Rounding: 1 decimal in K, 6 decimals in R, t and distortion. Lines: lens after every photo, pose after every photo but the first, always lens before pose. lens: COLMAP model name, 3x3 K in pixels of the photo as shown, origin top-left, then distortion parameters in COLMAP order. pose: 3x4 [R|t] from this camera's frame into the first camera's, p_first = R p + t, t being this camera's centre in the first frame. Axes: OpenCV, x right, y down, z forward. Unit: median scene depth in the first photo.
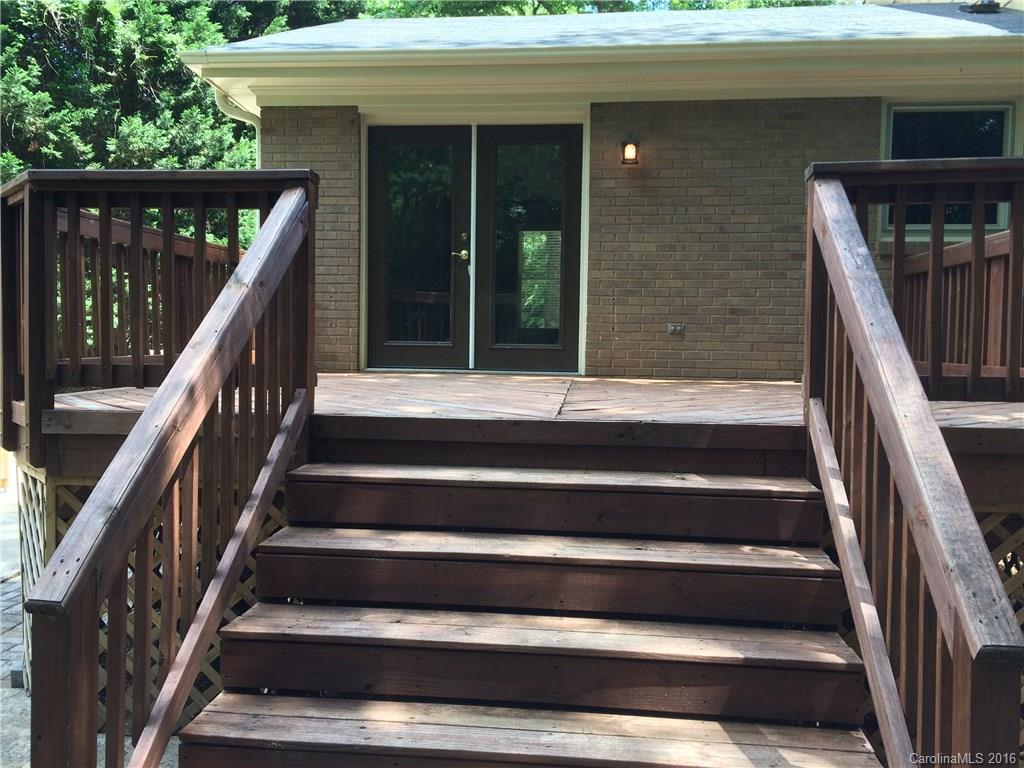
lens RADIAL K [[875.1, 0, 512.0], [0, 875.1, 384.0], [0, 0, 1]] dist [0.068233, -0.006285]
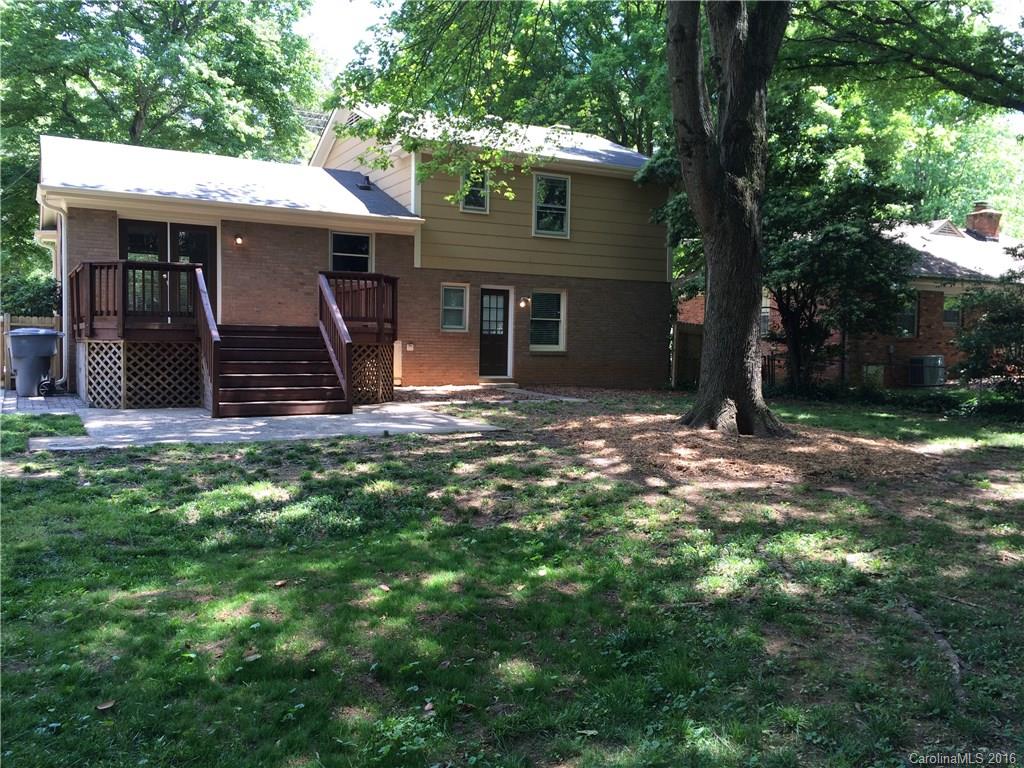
lens RADIAL K [[875.1, 0, 512.0], [0, 875.1, 384.0], [0, 0, 1]] dist [0.068233, -0.006285]
pose [[0.824720, -0.025240, 0.564977, -0.675921], [0.027611, 0.999609, 0.004352, 0.168500], [-0.564866, 0.012010, 0.825095, -1.582538]]
